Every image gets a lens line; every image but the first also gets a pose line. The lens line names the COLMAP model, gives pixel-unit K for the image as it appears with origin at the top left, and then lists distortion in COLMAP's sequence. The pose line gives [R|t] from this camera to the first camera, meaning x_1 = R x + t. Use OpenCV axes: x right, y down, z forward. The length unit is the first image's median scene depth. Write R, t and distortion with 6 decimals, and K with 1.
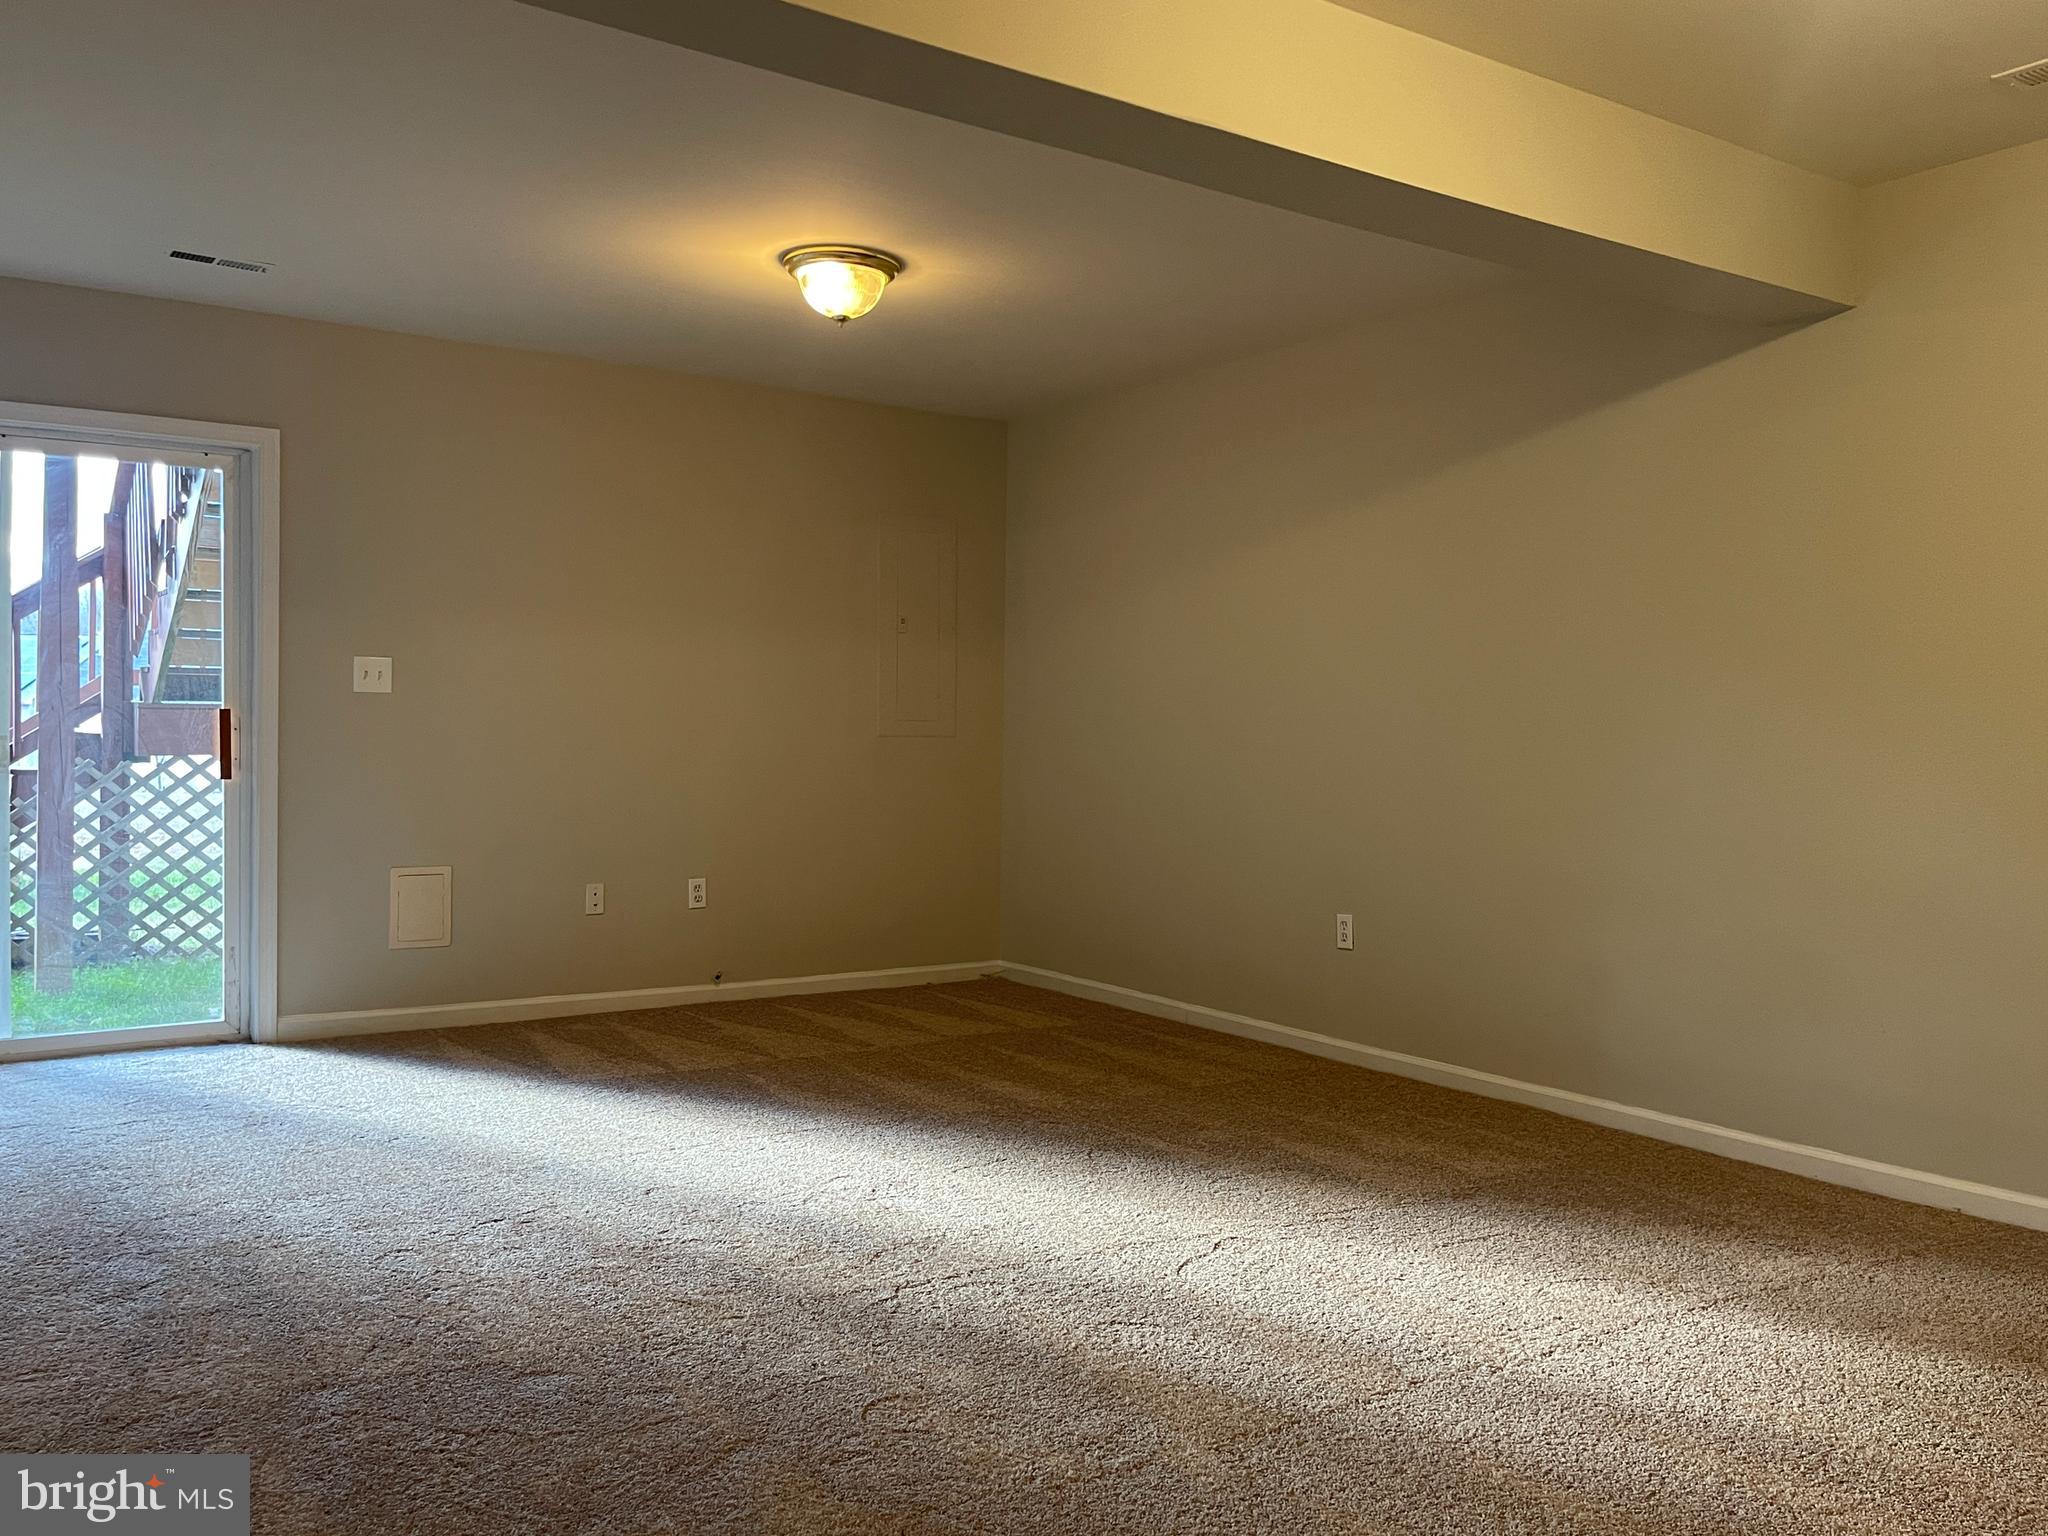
lens RADIAL K [[1649.6, 0, 1027.8], [0, 1649.6, 749.2], [0, 0, 1]] dist [0.028484, -0.003116]
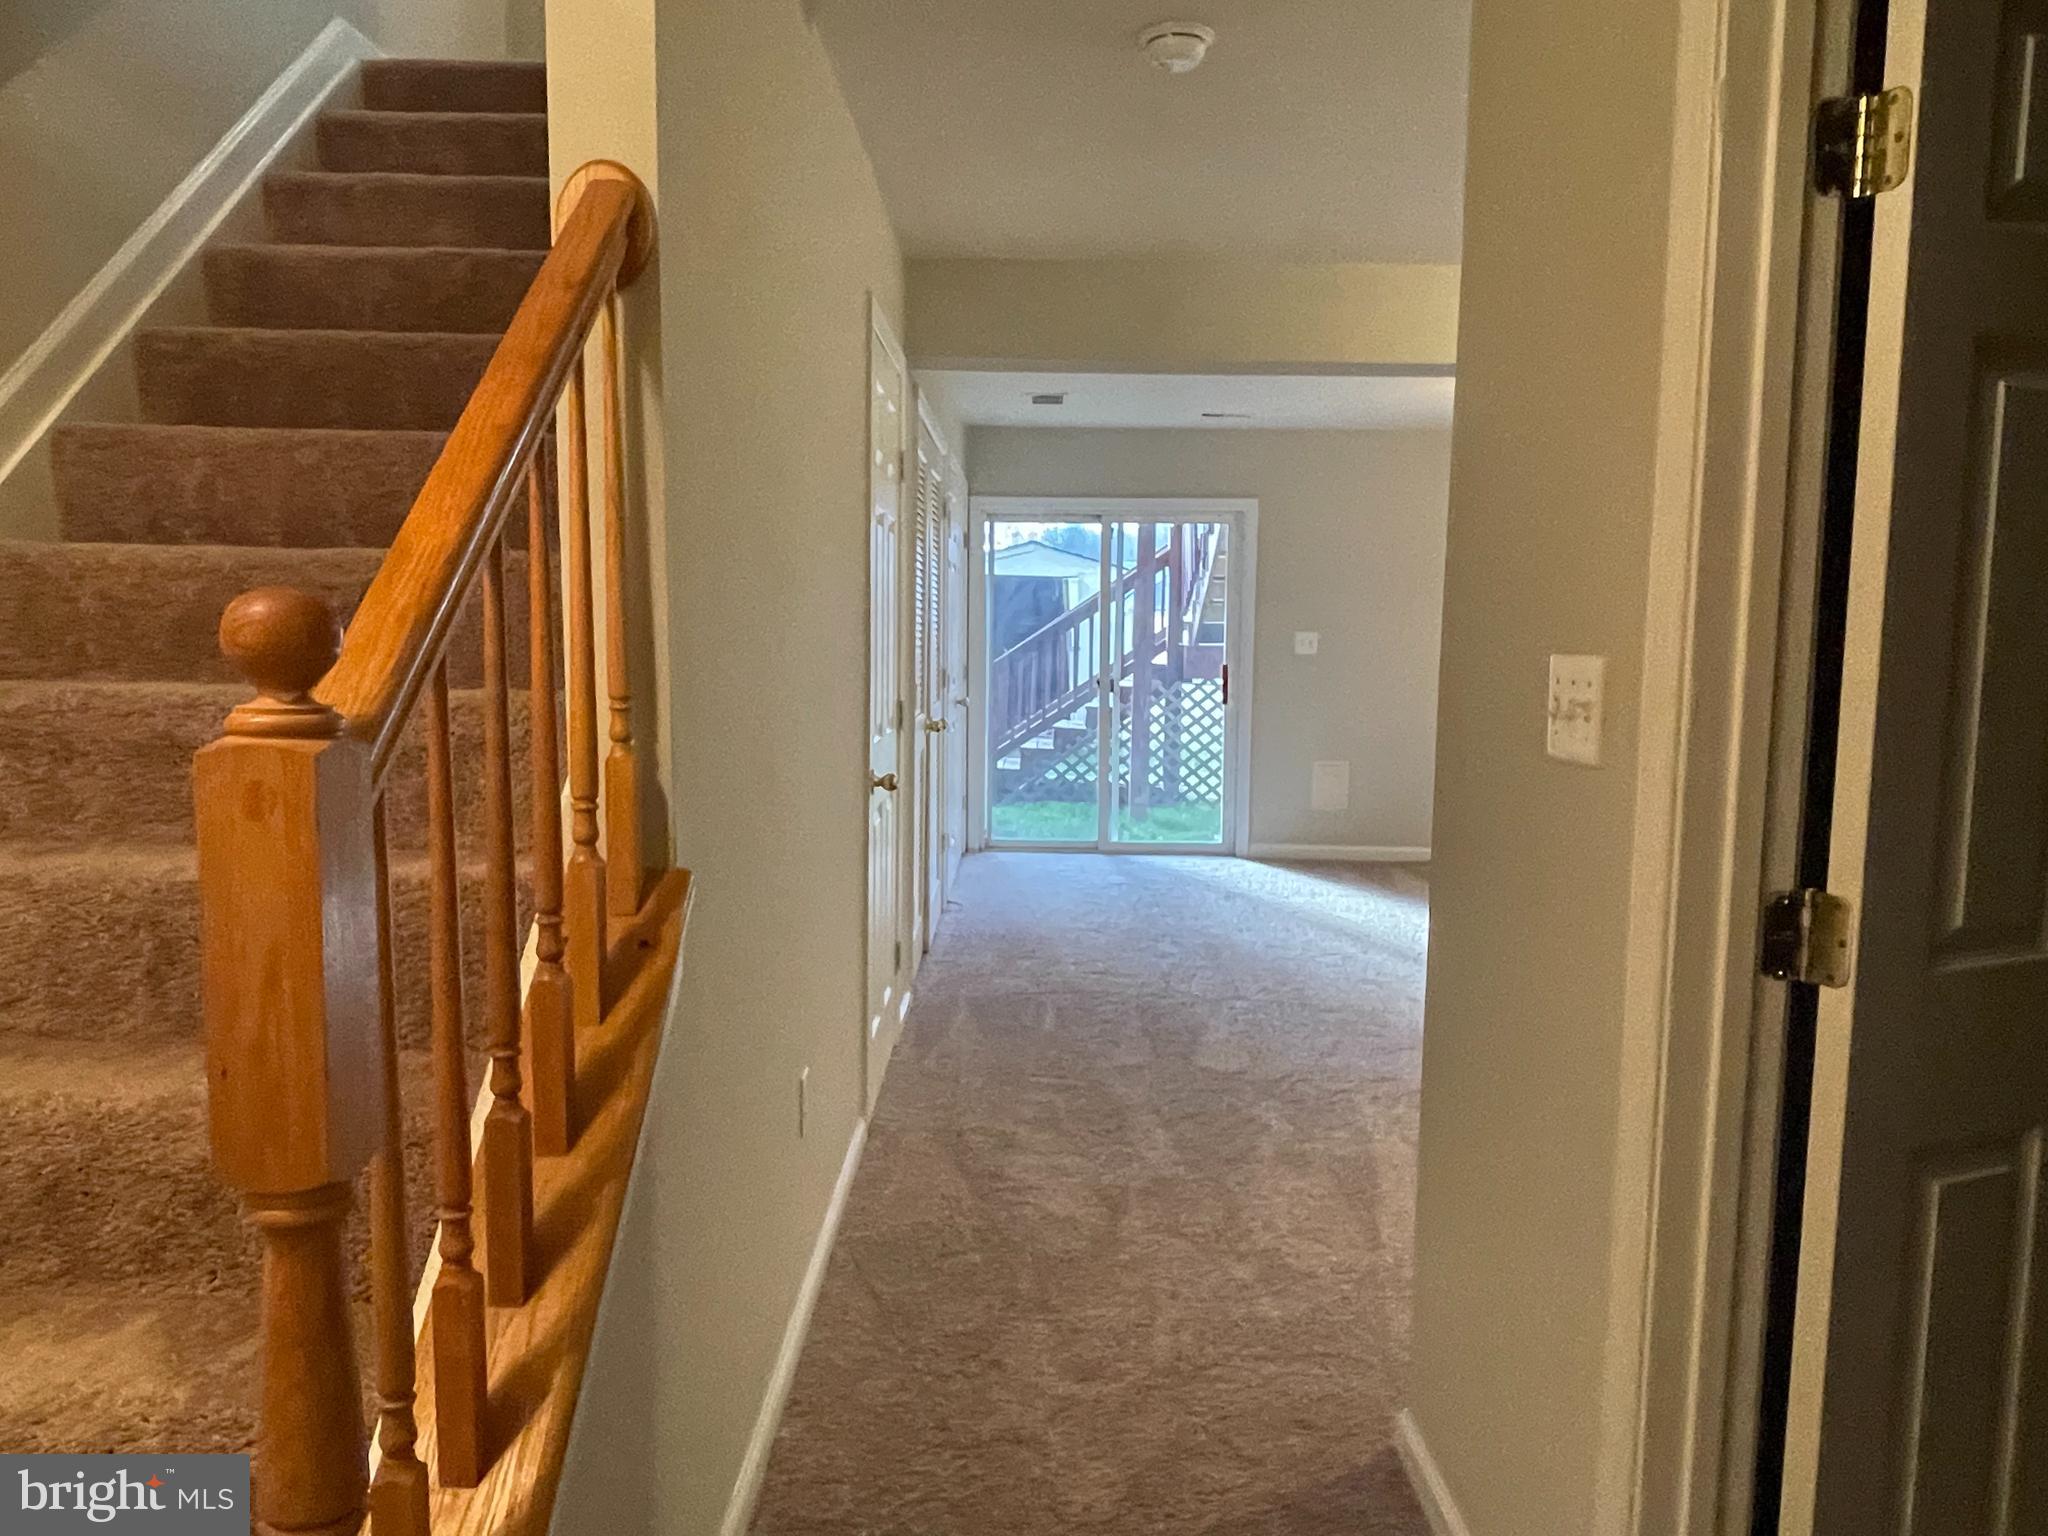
lens RADIAL K [[1421.3, 0, 1025.0], [0, 1421.3, 772.0], [0, 0, 1]] dist [0.001504, -0.020497]
pose [[0.818888, 0.061118, -0.570691, 0.132757], [-0.011994, 0.995919, 0.089447, -0.028283], [0.573829, -0.066402, 0.816279, -0.225936]]
